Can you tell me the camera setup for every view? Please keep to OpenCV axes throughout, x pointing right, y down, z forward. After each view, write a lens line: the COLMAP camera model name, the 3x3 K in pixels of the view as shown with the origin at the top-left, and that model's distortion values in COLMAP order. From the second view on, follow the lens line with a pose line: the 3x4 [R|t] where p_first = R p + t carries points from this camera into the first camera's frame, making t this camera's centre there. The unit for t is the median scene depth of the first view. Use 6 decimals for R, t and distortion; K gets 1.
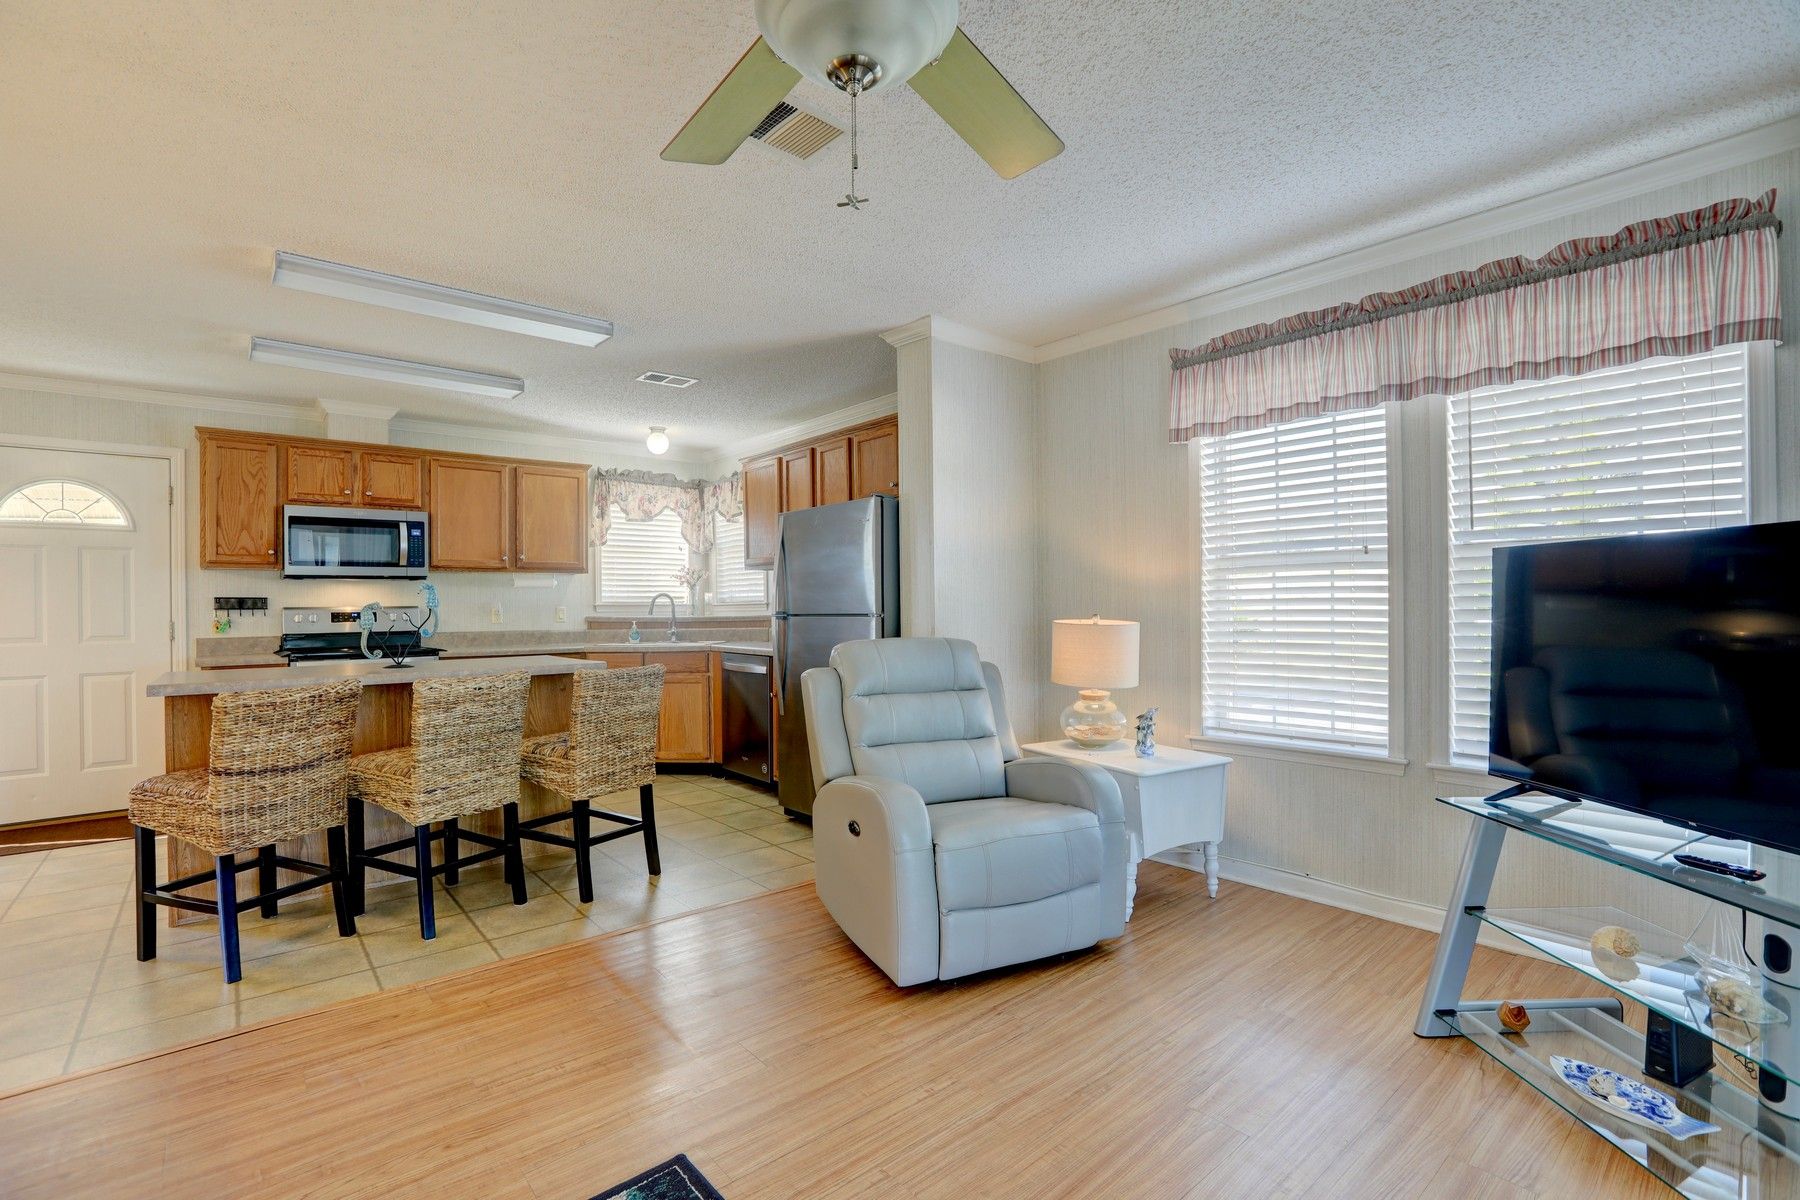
lens RADIAL K [[814.0, 0, 897.6], [0, 814.0, 601.1], [0, 0, 1]] dist [-0.049117, 0.016771]
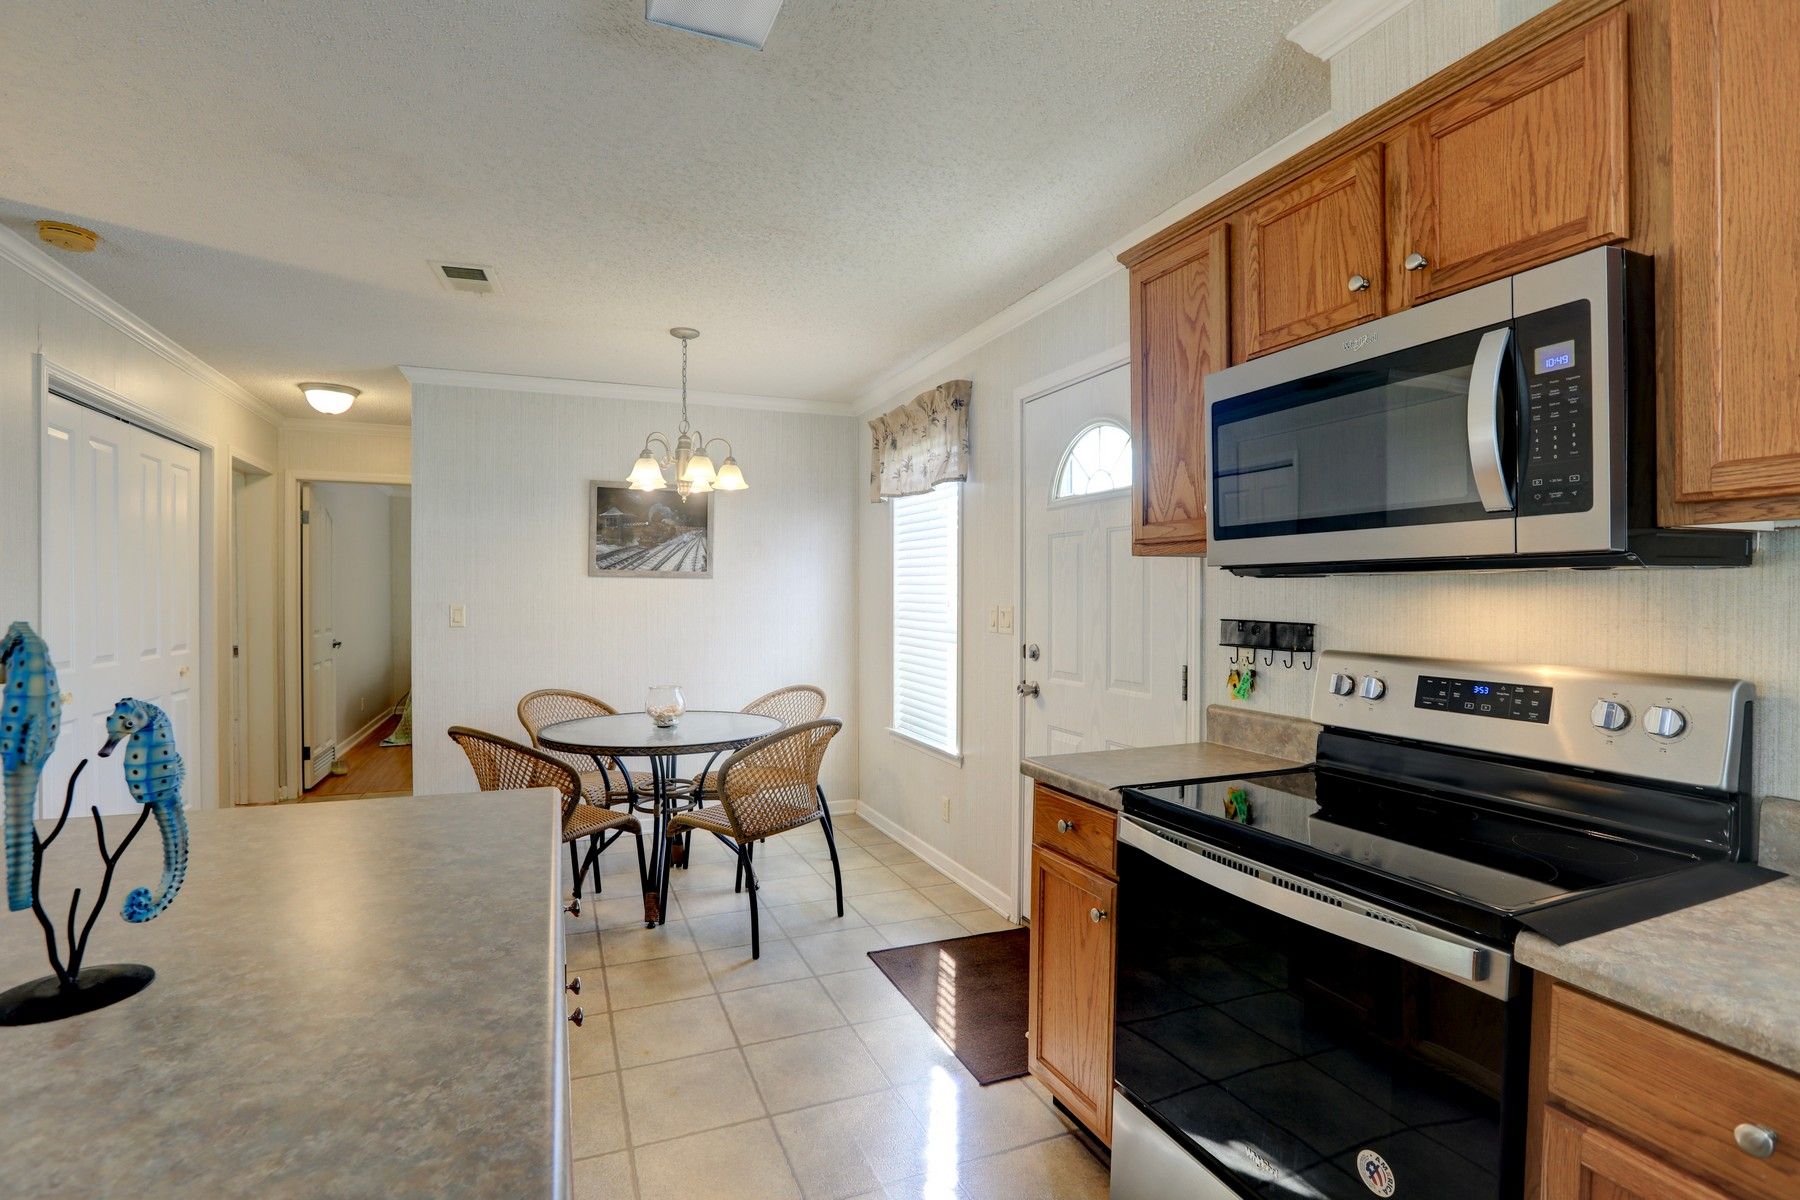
lens RADIAL K [[844.6, 0, 898.6], [0, 844.6, 601.6], [0, 0, 1]] dist [-0.054288, 0.019052]
pose [[-0.303981, 0.022228, -0.952419, -0.344017], [0.007266, 0.999753, 0.021013, -0.025265], [0.952650, -0.000532, -0.304068, 0.944721]]
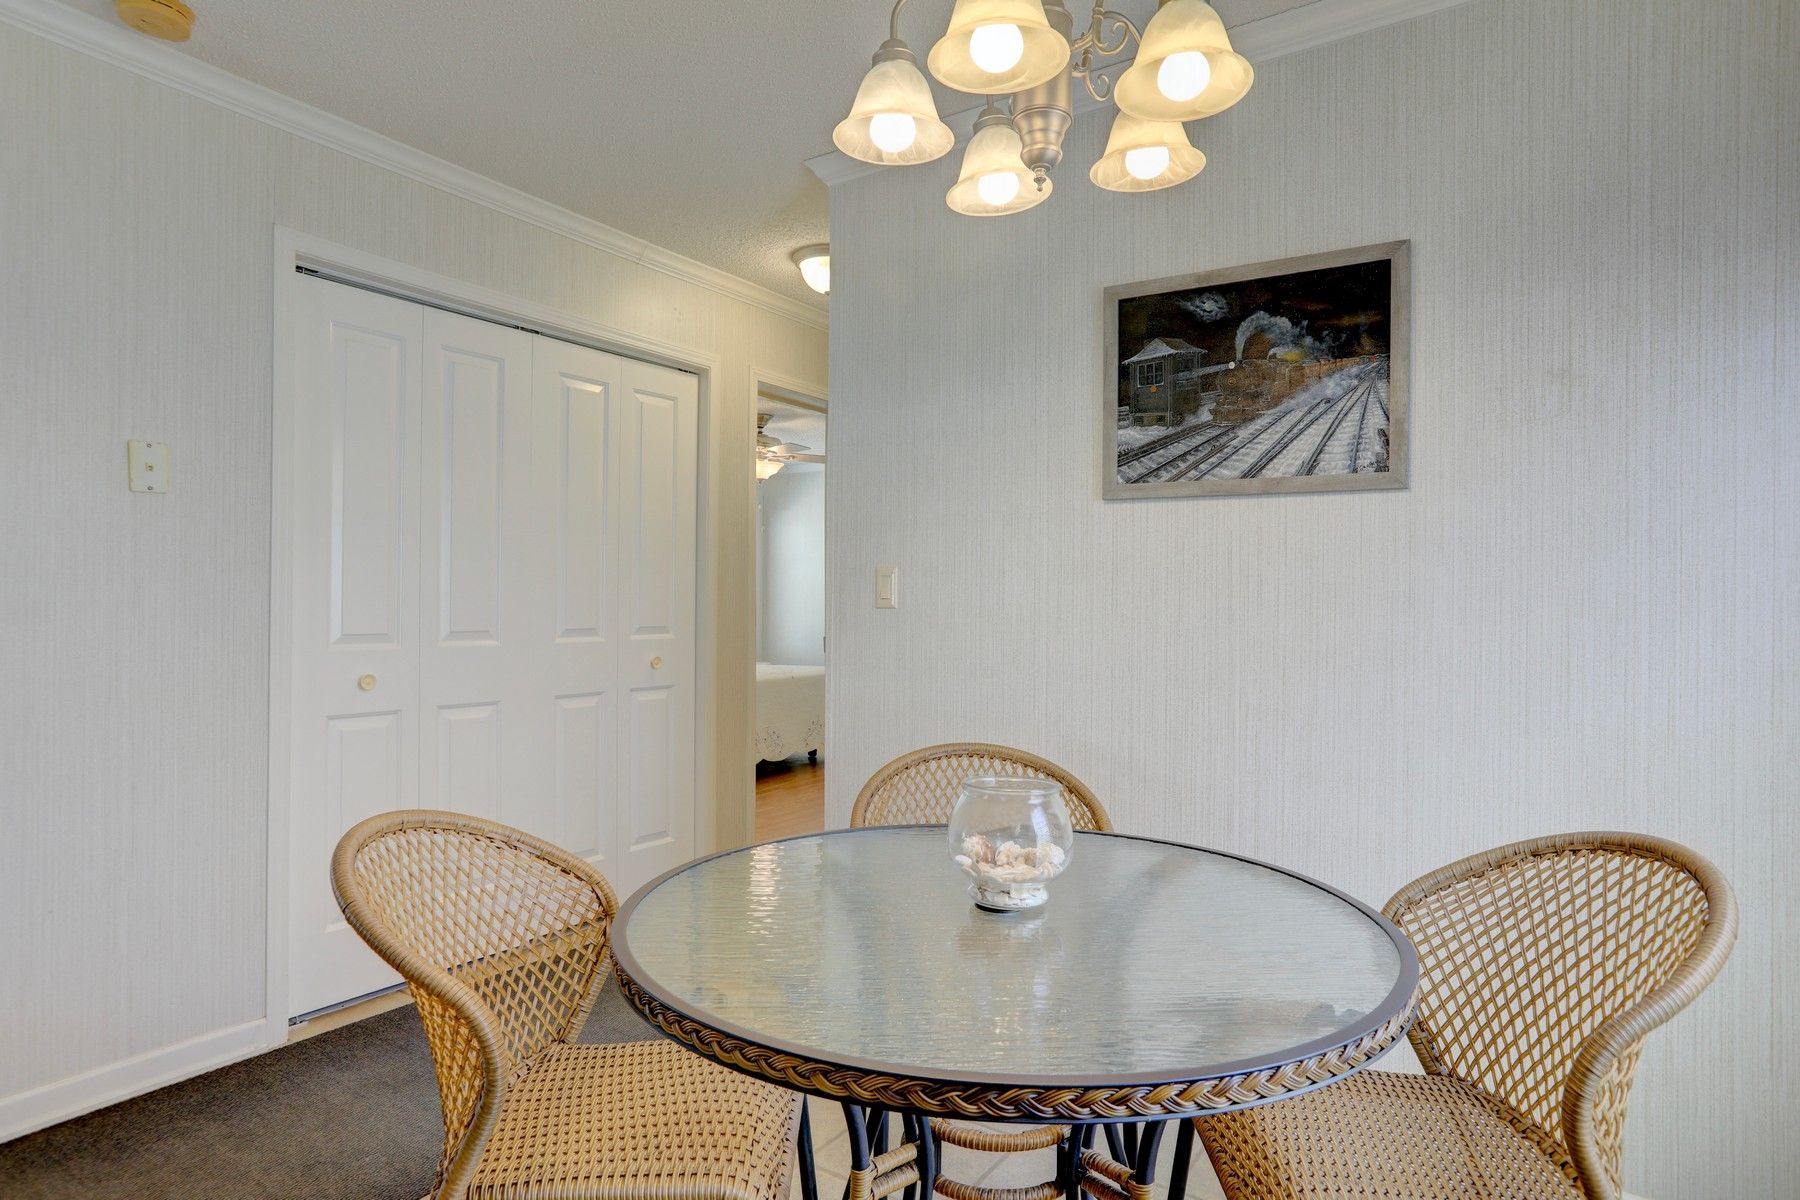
lens RADIAL K [[1000.2, 0, 898.4], [0, 1000.2, 599.9], [0, 0, 1]] dist [-0.033300, 0.025379]
pose [[-0.961923, 0.009328, -0.273162, -0.883751], [0.009470, 0.999955, 0.000801, 0.011842], [0.273157, -0.001816, -0.961968, 0.790769]]
